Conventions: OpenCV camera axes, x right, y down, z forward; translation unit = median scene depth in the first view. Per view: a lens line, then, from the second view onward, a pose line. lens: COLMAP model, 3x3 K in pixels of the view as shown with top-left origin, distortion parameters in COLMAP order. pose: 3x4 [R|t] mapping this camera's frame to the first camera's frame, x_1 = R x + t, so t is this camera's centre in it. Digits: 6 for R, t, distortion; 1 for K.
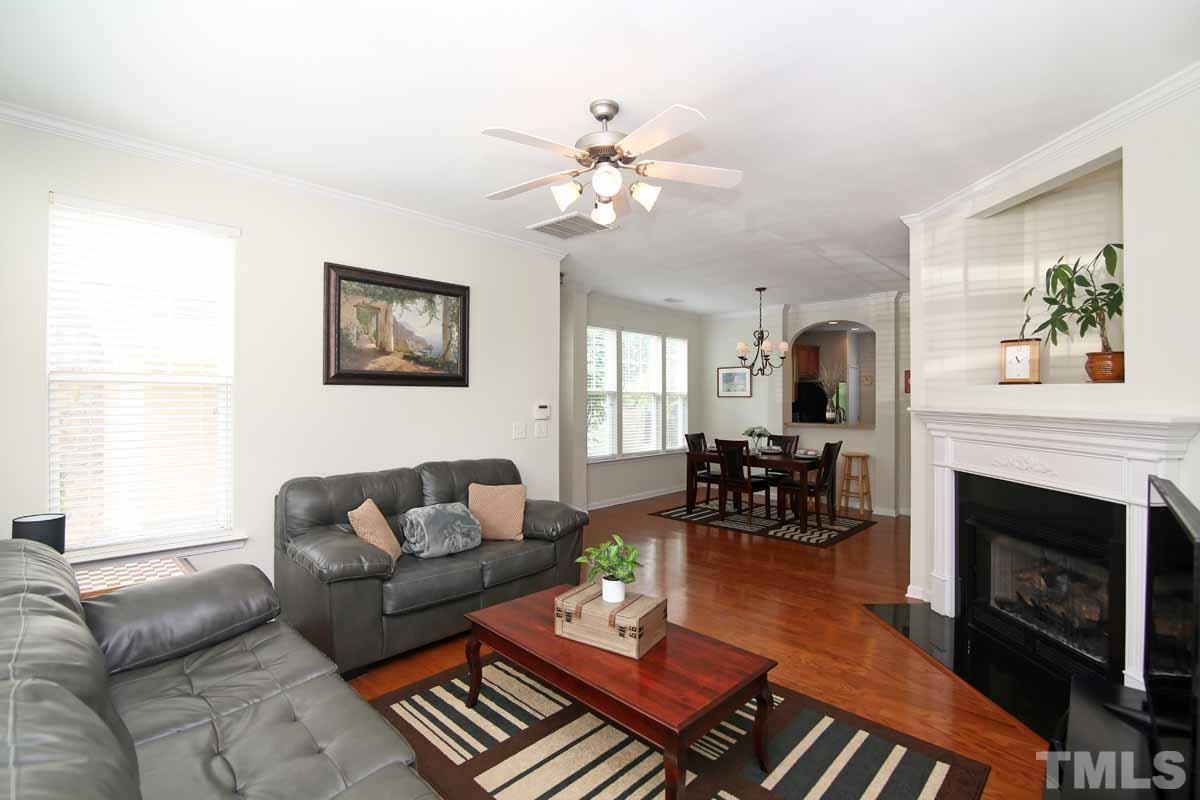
lens RADIAL K [[548.3, 0, 597.9], [0, 548.3, 397.1], [0, 0, 1]] dist [-0.017471, -0.000524]
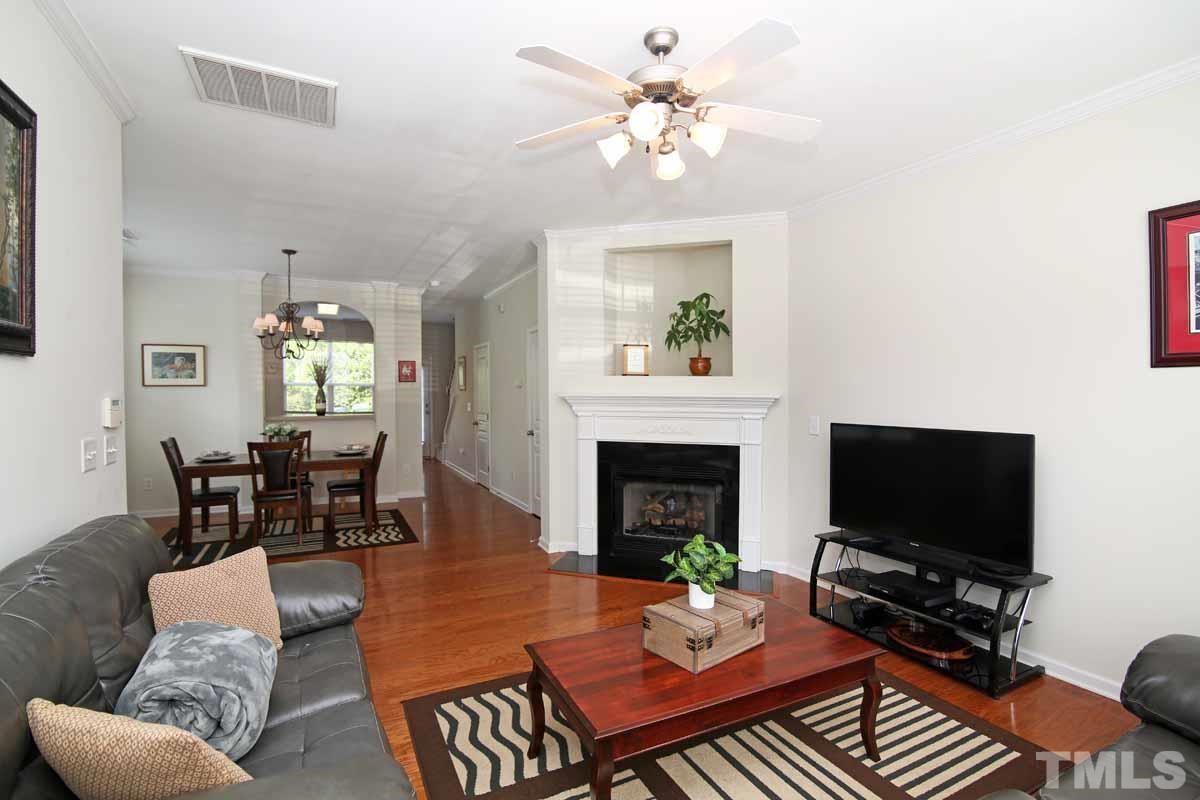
lens RADIAL K [[548.3, 0, 597.9], [0, 548.3, 397.1], [0, 0, 1]] dist [-0.017471, -0.000524]
pose [[0.332296, -0.018957, 0.942984, -0.304482], [0.001945, 0.999810, 0.019414, 0.002159], [-0.943173, -0.004617, 0.332270, 0.299615]]
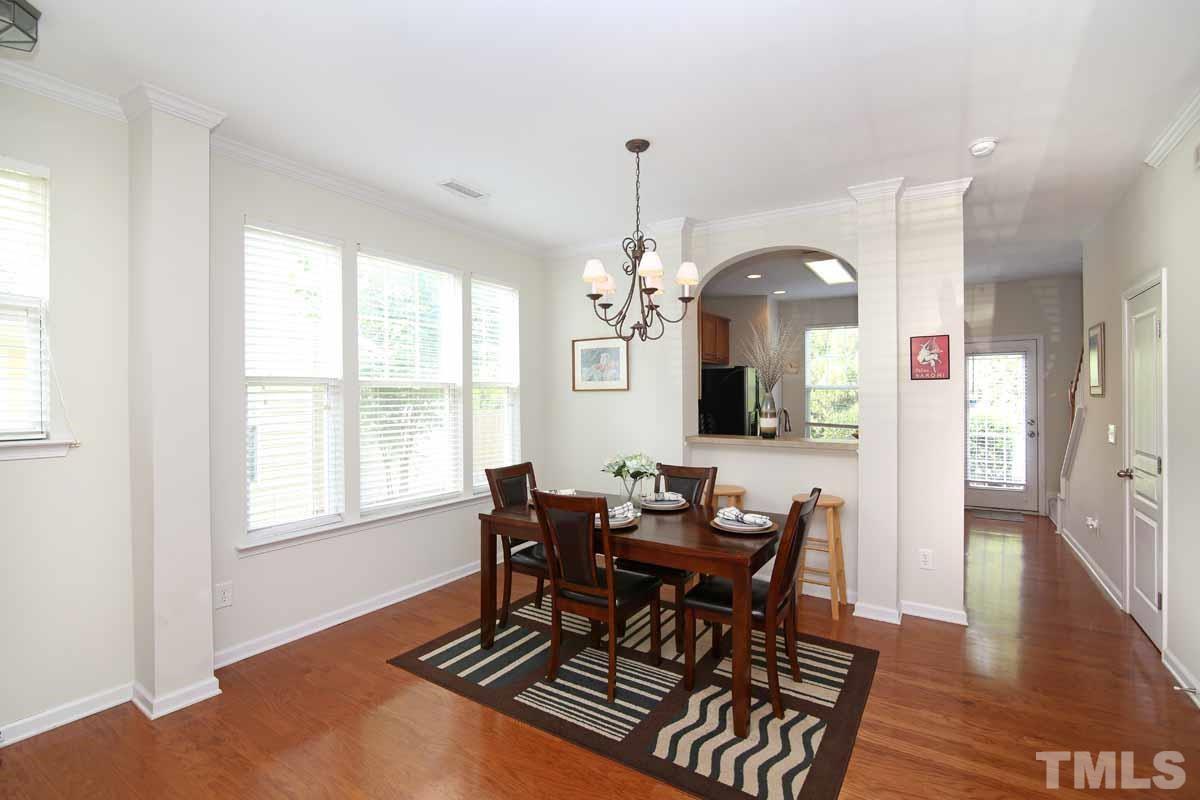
lens RADIAL K [[548.3, 0, 597.9], [0, 548.3, 397.1], [0, 0, 1]] dist [-0.017471, -0.000524]
pose [[0.982398, -0.007952, 0.186633, 0.178329], [0.006833, 0.999955, 0.006637, 0.003765], [-0.186677, -0.005245, 0.982407, 0.559102]]
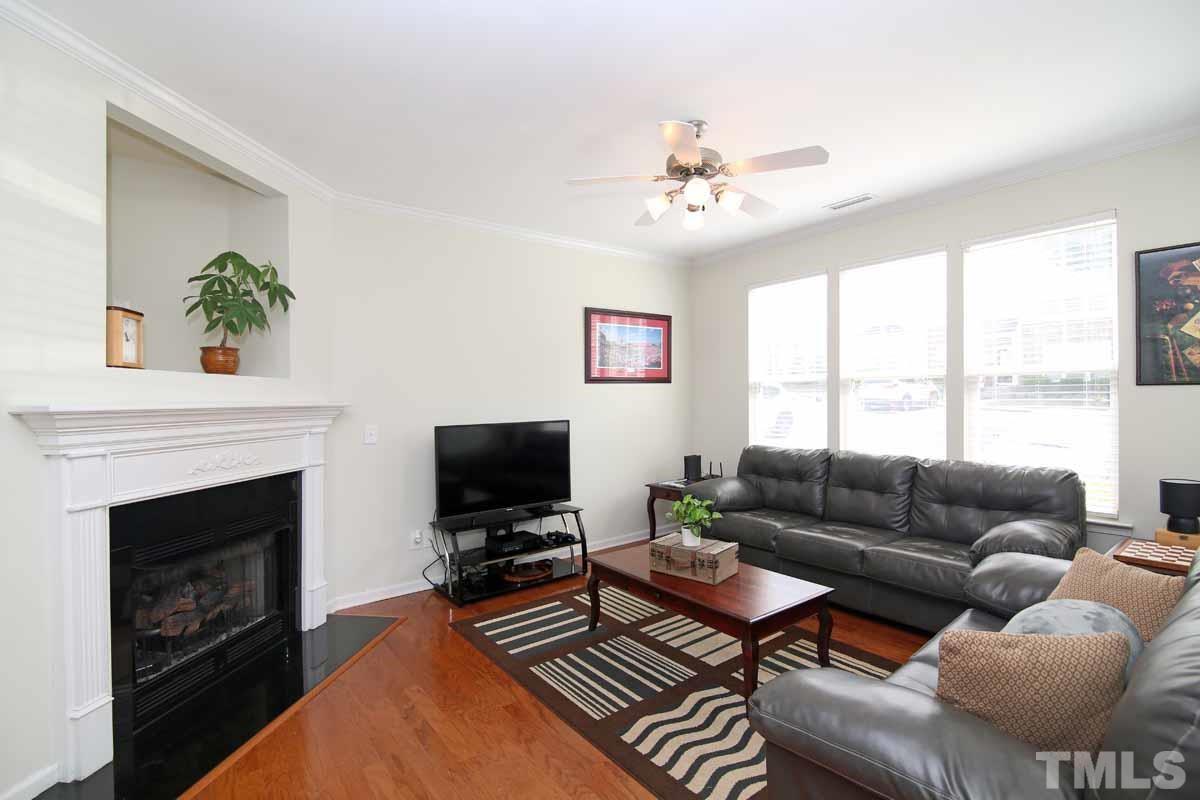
lens RADIAL K [[548.3, 0, 597.9], [0, 548.3, 397.1], [0, 0, 1]] dist [-0.017471, -0.000524]
pose [[-0.988629, 0.008669, 0.150123, 0.017139], [0.008242, 0.999960, -0.003463, 0.010911], [-0.150147, -0.002186, -0.988661, 0.793567]]
